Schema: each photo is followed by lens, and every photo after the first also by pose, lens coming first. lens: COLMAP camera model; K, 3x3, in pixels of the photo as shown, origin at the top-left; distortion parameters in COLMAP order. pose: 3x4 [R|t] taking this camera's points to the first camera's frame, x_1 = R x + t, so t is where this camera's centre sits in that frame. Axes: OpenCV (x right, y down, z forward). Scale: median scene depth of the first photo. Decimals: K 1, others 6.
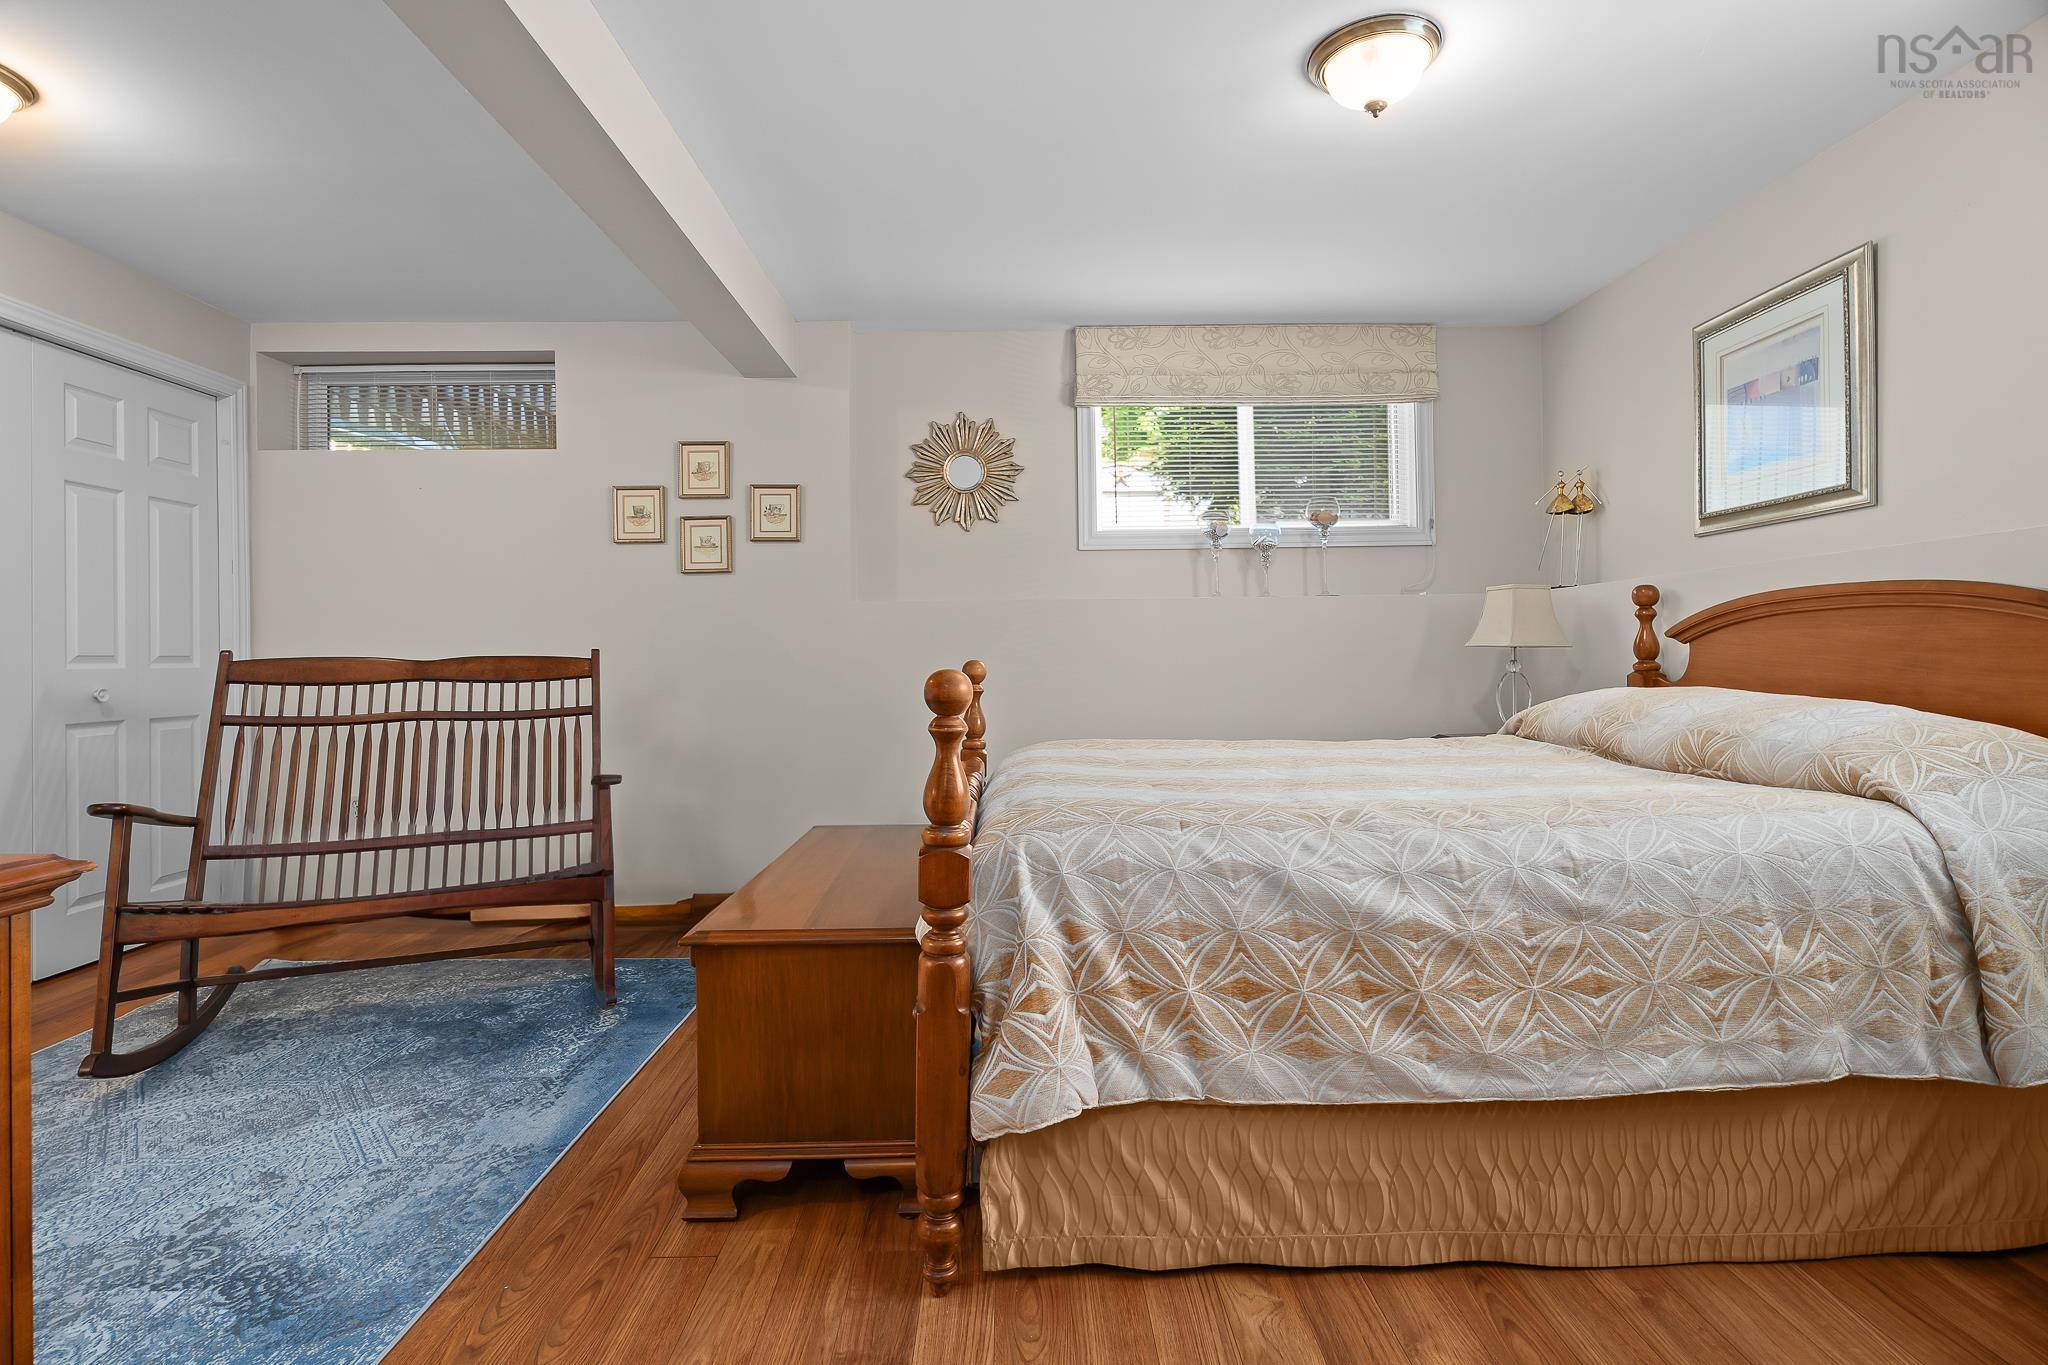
lens RADIAL K [[1006.7, 0, 1018.2], [0, 1006.7, 661.4], [0, 0, 1]] dist [-0.001147, 0.000369]
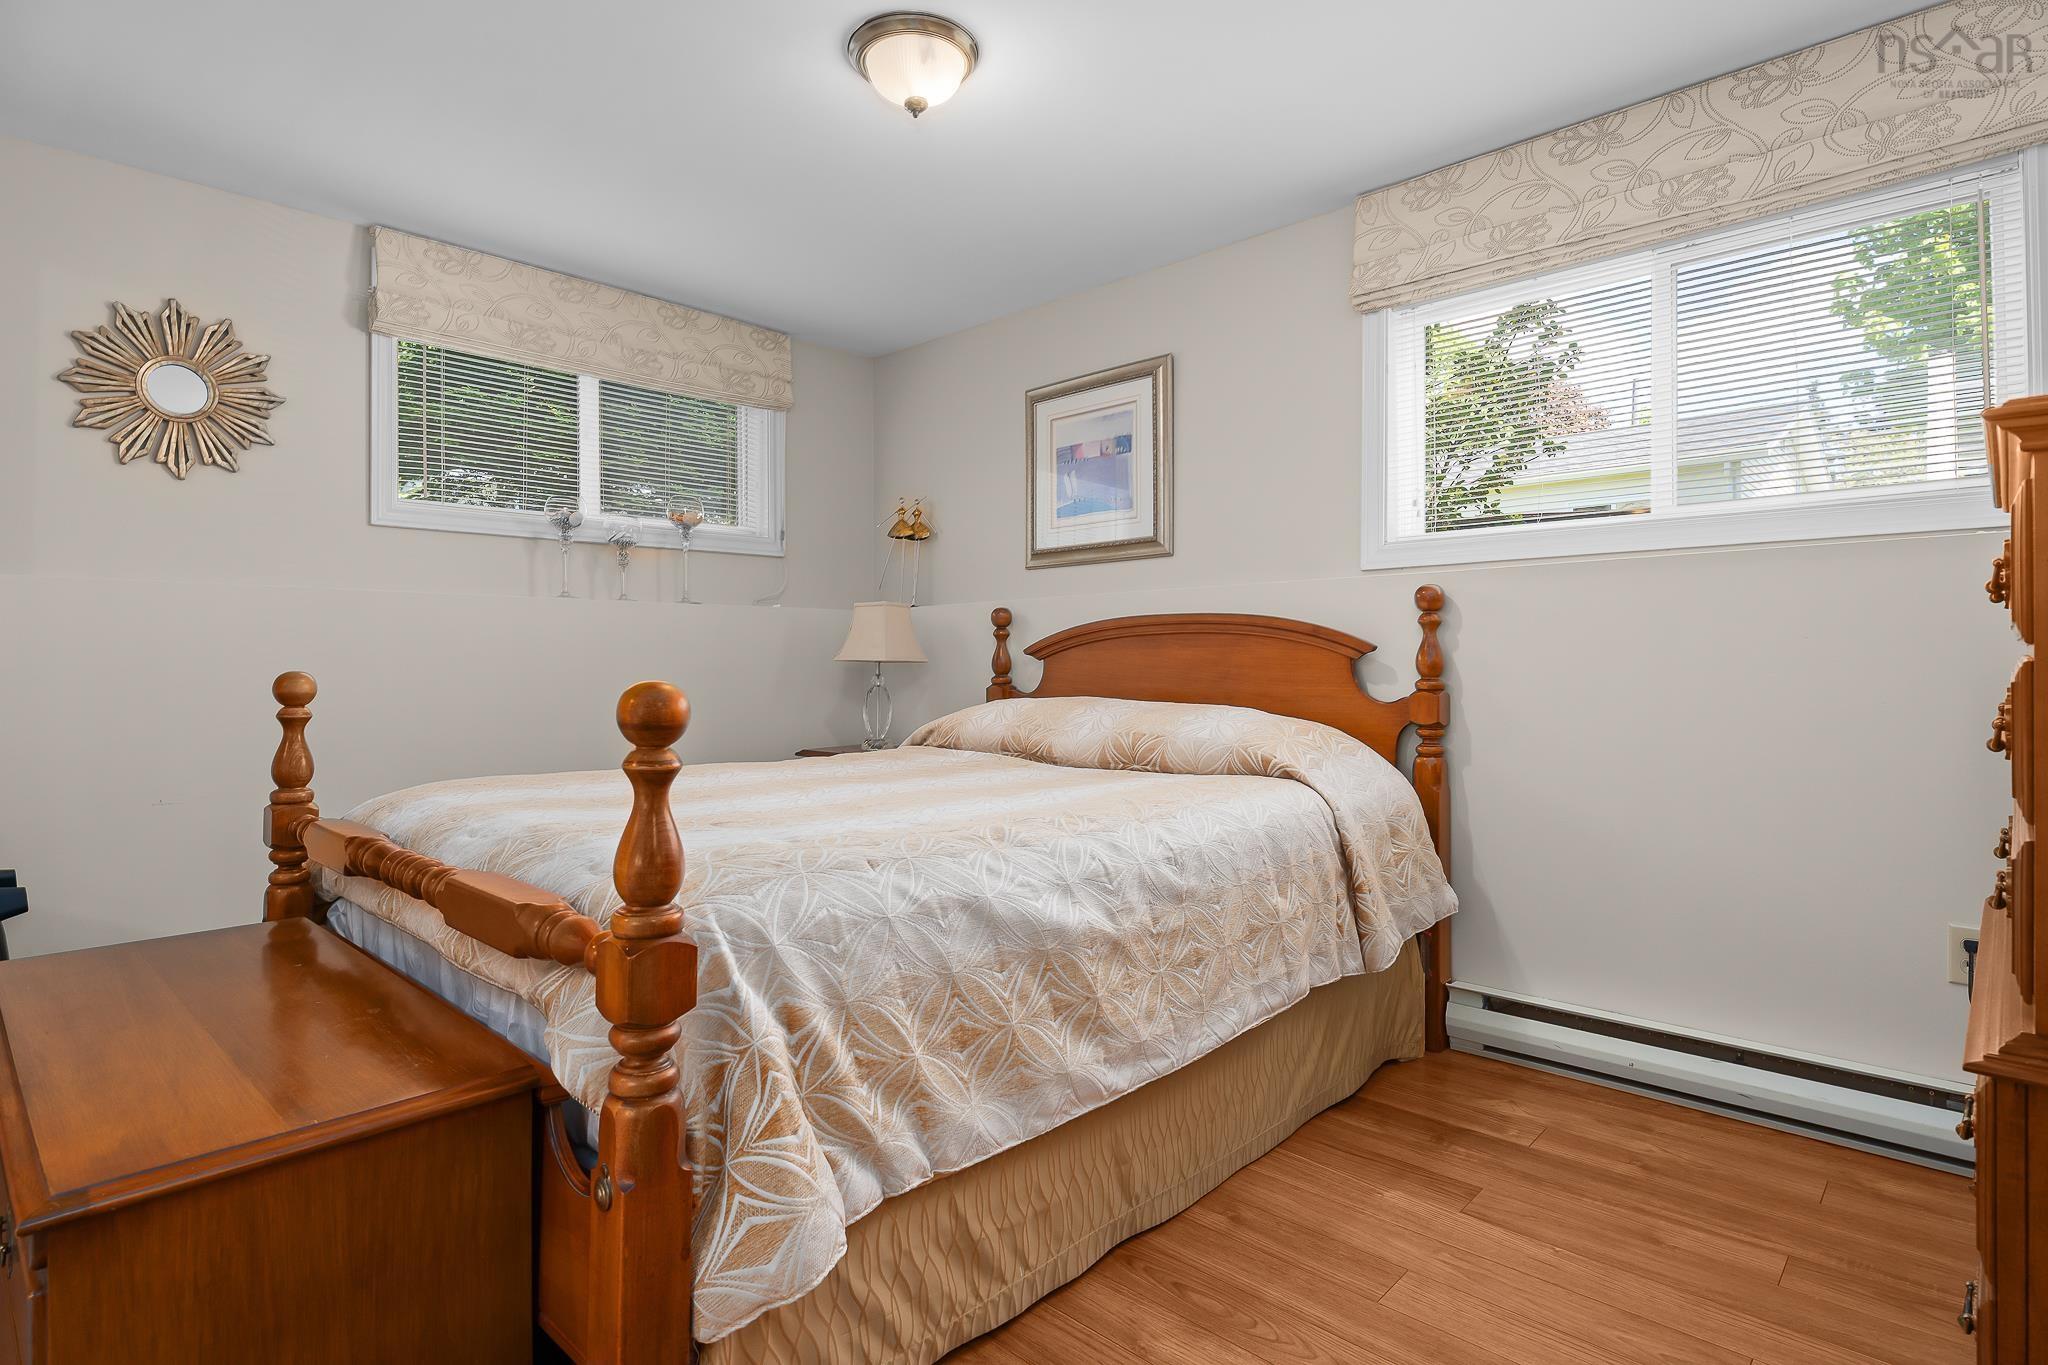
lens RADIAL K [[1051.7, 0, 1026.1], [0, 1051.7, 660.6], [0, 0, 1]] dist [-0.003411, -0.001261]
pose [[0.693100, 0.011587, 0.720748, -0.405863], [0.000679, 0.999860, -0.016727, 0.005736], [-0.720841, 0.012083, 0.692995, 0.301012]]
